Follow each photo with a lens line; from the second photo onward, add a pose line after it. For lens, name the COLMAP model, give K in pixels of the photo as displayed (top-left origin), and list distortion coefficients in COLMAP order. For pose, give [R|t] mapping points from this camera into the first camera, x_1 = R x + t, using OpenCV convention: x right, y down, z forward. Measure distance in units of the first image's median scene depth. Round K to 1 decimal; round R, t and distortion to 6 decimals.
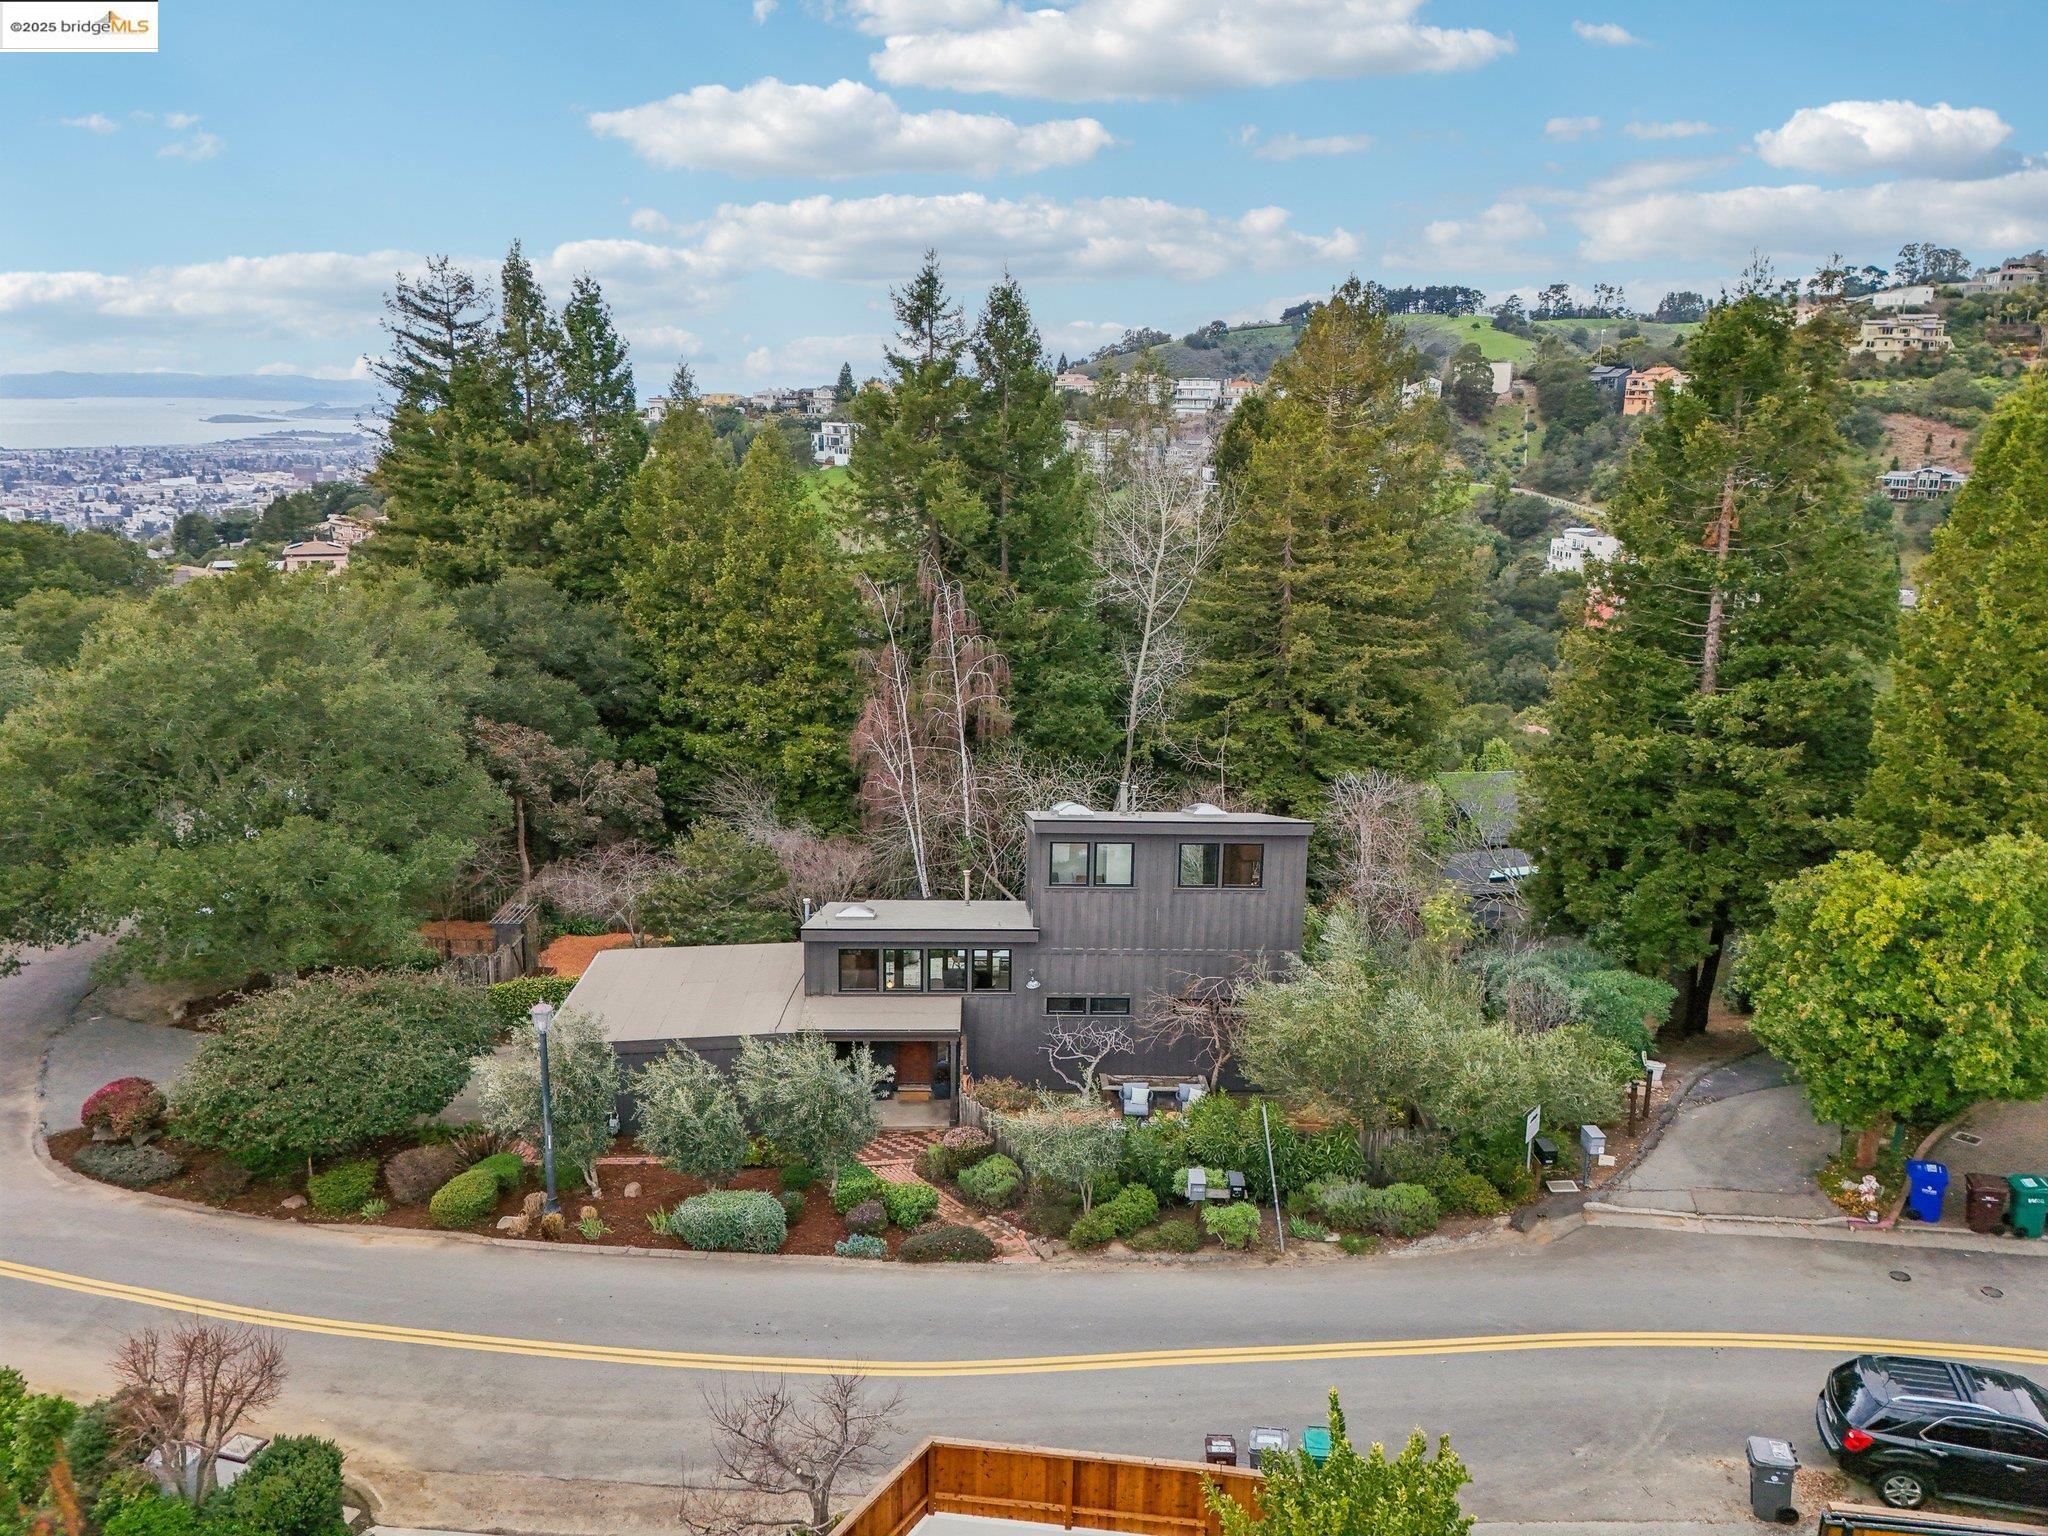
lens RADIAL K [[1500.3, 0, 1024.0], [0, 1500.3, 768.0], [0, 0, 1]] dist [0.076431, -0.075332]
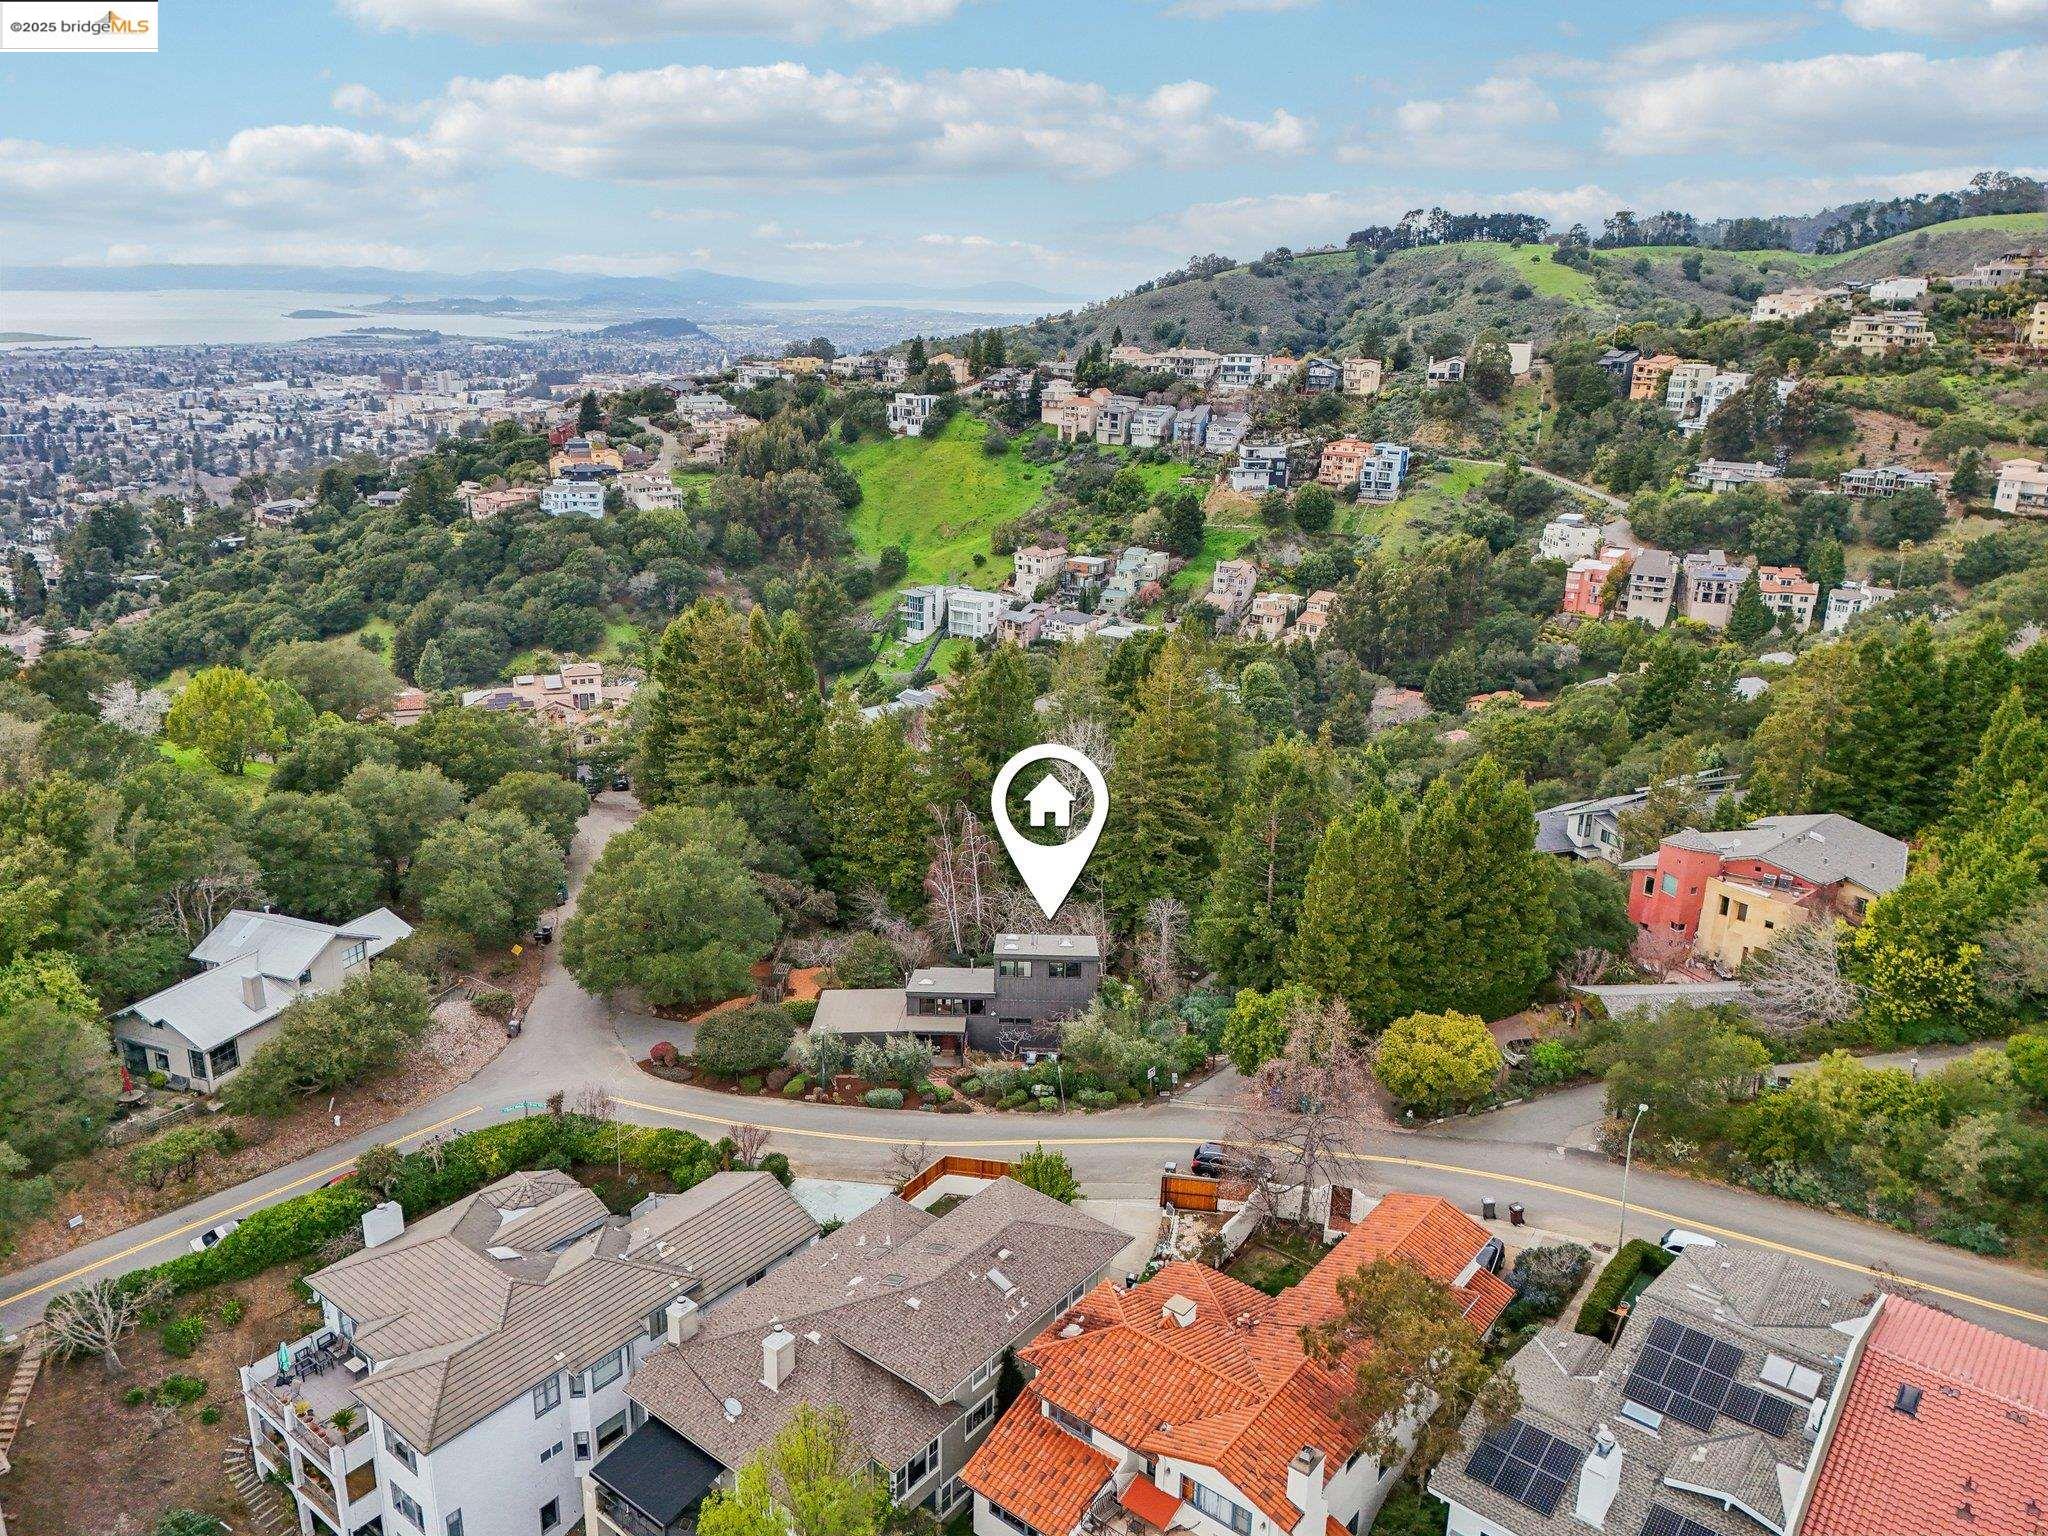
lens RADIAL K [[1500.3, 0, 1024.0], [0, 1500.3, 768.0], [0, 0, 1]] dist [0.076431, -0.075332]
pose [[0.998920, 0.015477, -0.043810, 0.107612], [-0.012544, 0.997710, 0.066467, -0.294817], [0.044738, -0.065846, 0.996826, -1.018844]]
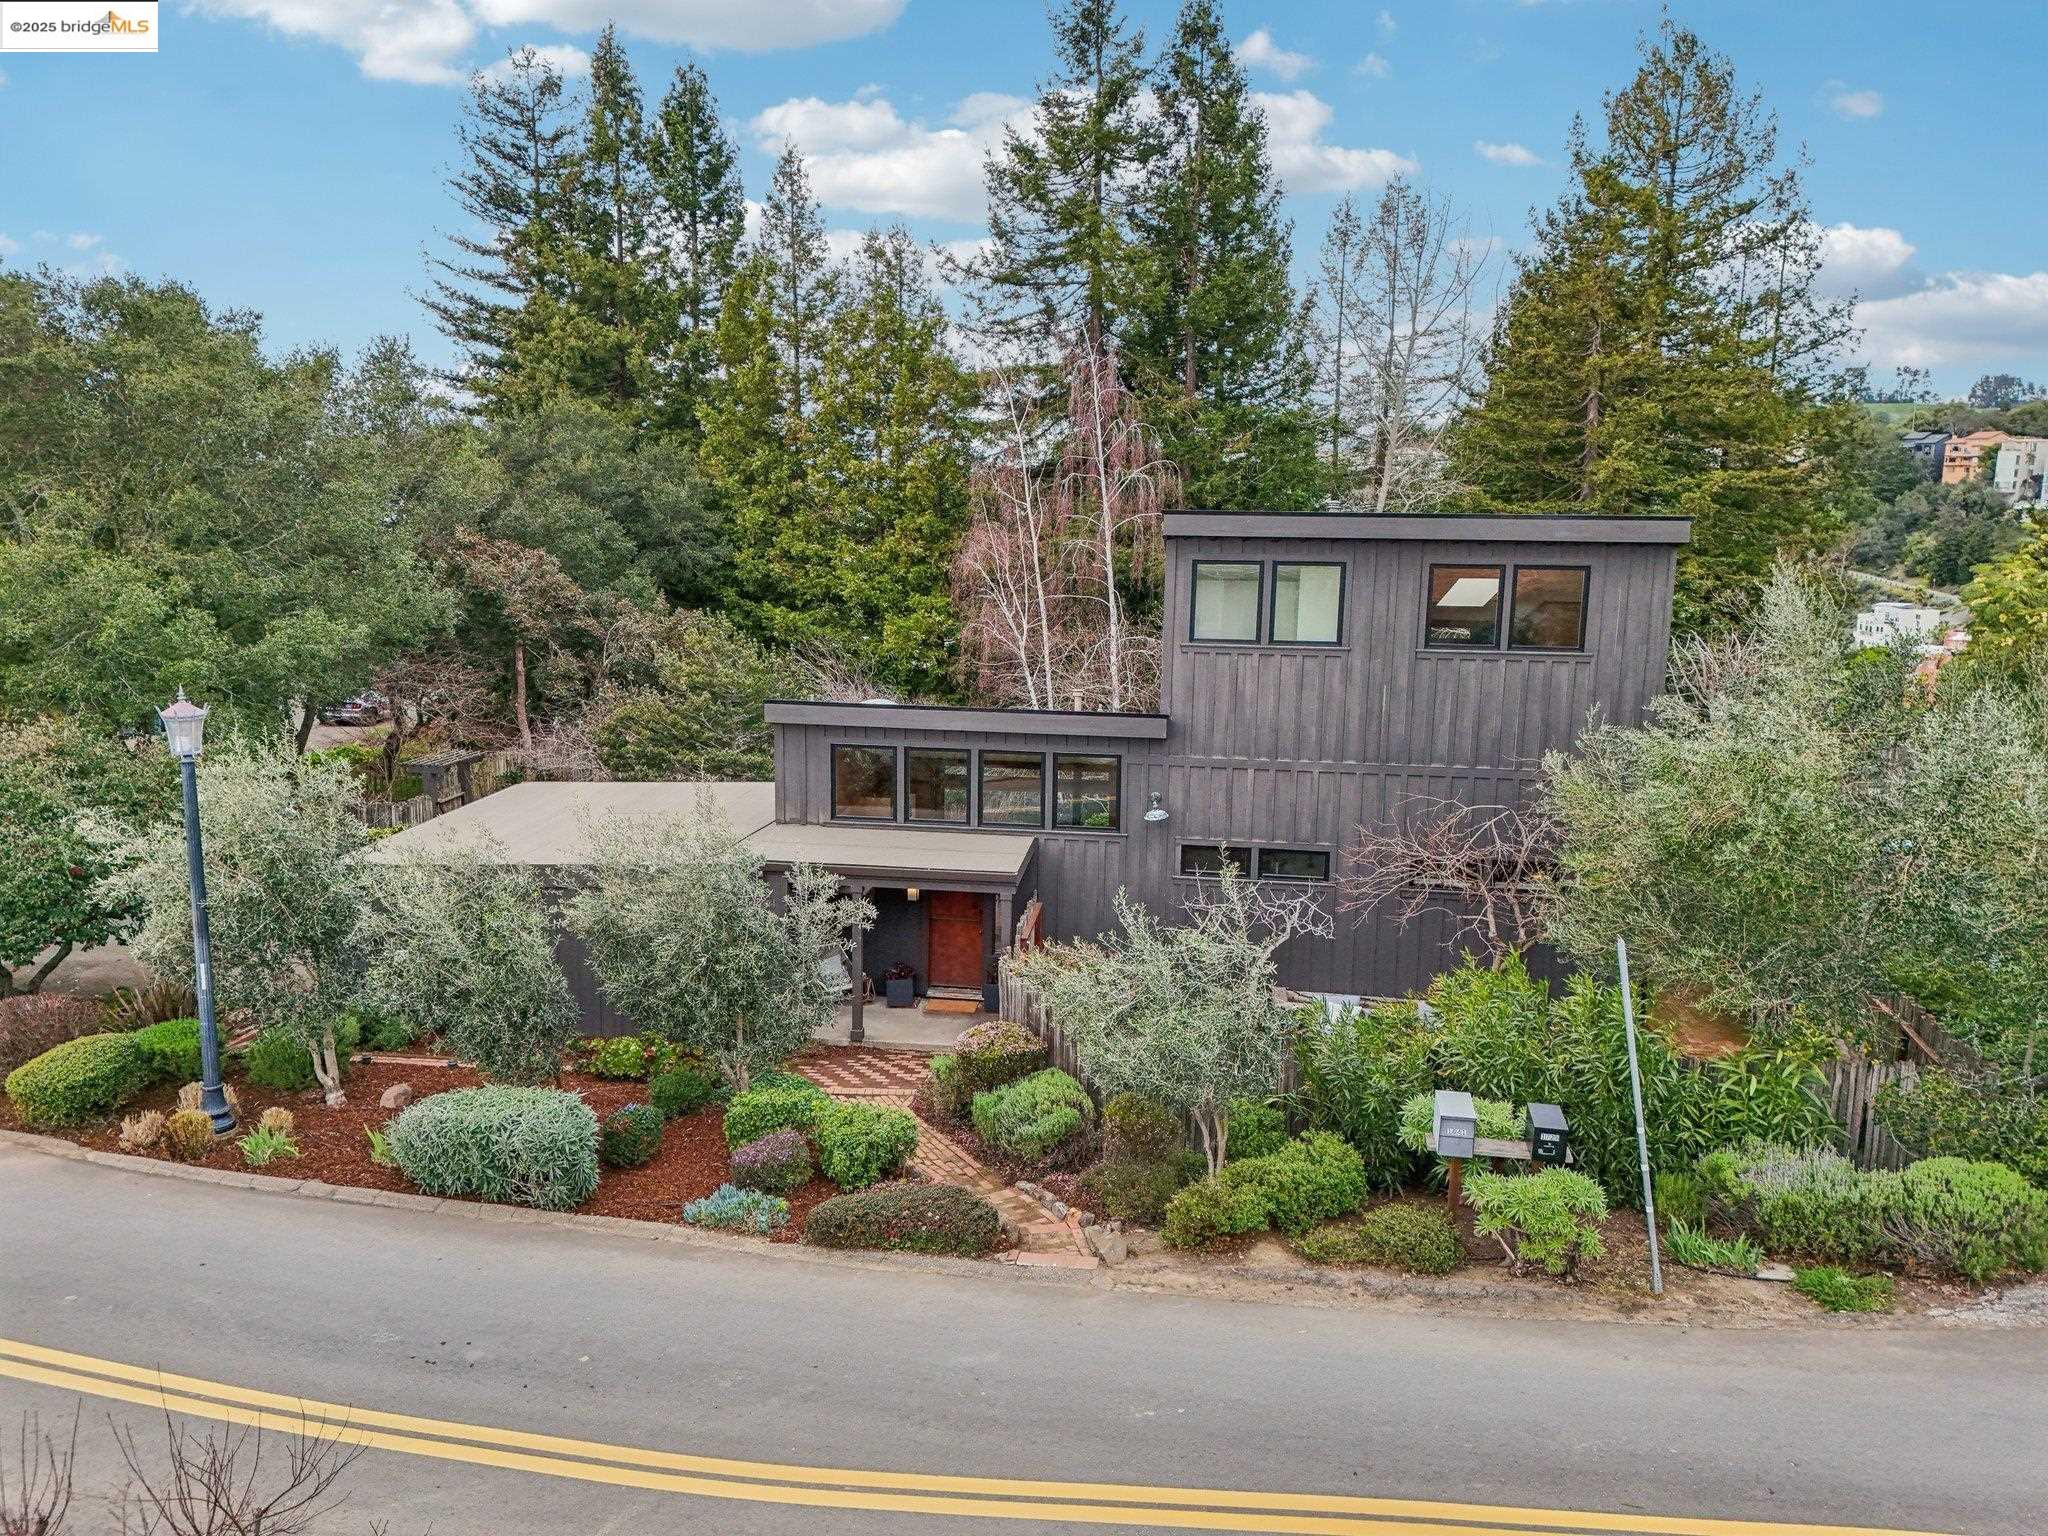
lens RADIAL K [[1500.3, 0, 1024.0], [0, 1500.3, 768.0], [0, 0, 1]] dist [0.076431, -0.075332]
pose [[0.987232, 0.027824, -0.156841, 0.028939], [-0.037920, 0.997371, -0.061749, 0.104577], [0.154711, 0.066908, 0.985692, 0.273099]]
